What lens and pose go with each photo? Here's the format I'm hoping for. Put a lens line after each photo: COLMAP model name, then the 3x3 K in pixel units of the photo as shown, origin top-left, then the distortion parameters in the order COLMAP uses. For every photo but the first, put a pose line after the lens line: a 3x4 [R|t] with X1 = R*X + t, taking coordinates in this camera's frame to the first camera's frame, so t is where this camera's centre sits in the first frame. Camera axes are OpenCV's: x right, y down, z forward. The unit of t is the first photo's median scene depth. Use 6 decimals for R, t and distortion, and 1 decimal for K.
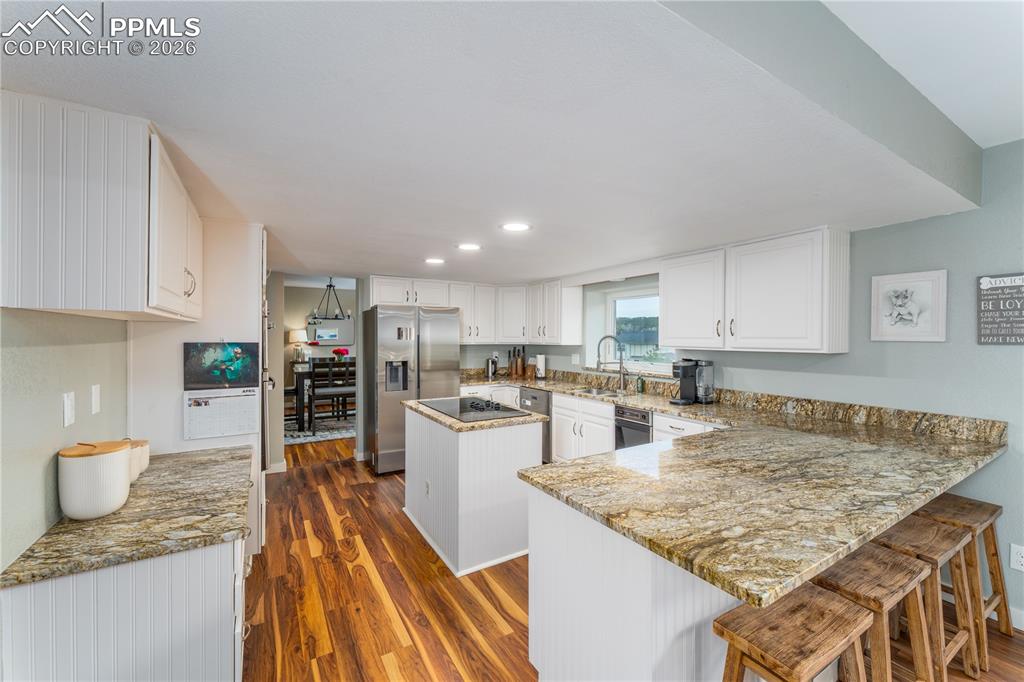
lens RADIAL K [[407.1, 0, 504.7], [0, 407.1, 338.9], [0, 0, 1]] dist [0.000207, -0.000921]
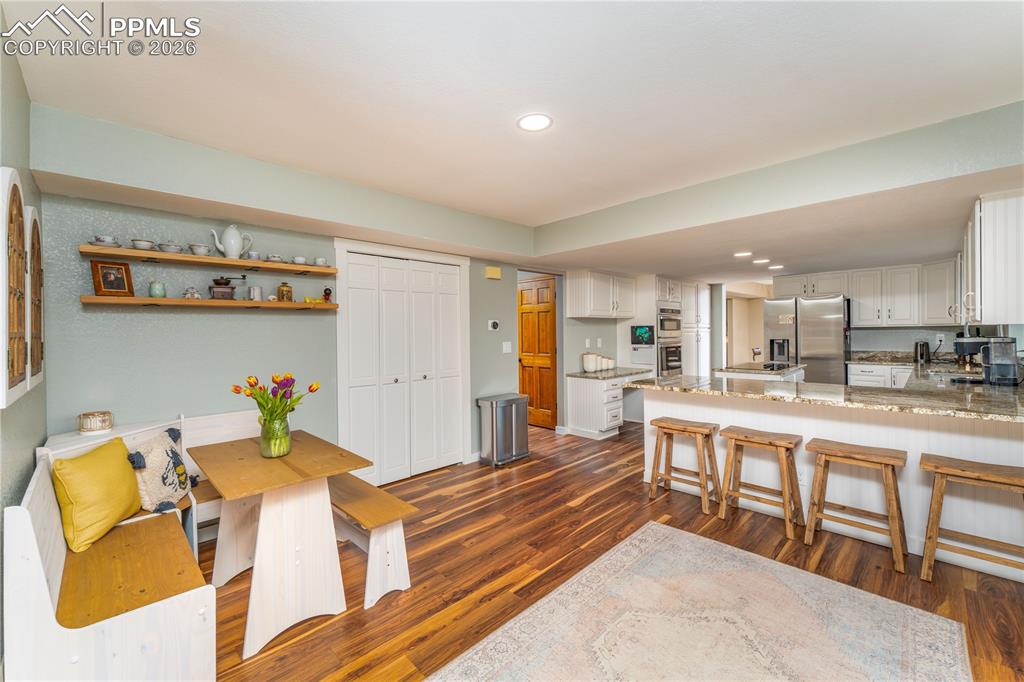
lens RADIAL K [[407.1, 0, 509.1], [0, 407.1, 333.6], [0, 0, 1]] dist [0.000207, -0.000921]
pose [[0.229434, 0.002942, -0.973320, 1.477325], [0.006865, 0.999966, 0.004640, 0.035011], [0.973300, -0.007747, 0.229406, -0.353460]]
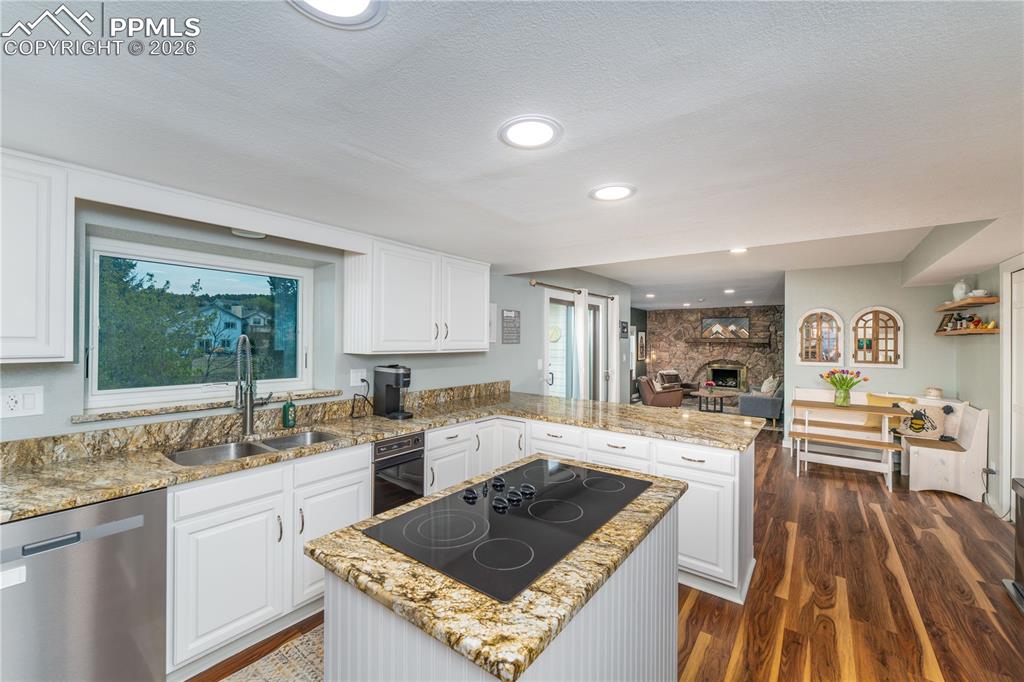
lens RADIAL K [[407.1, 0, 509.9], [0, 407.1, 339.3], [0, 0, 1]] dist [0.000207, -0.000921]
pose [[-0.376316, -0.001894, 0.926489, -0.589941], [-0.002503, 0.999996, 0.001027, -0.009217], [-0.926488, -0.001932, -0.376320, 1.456413]]
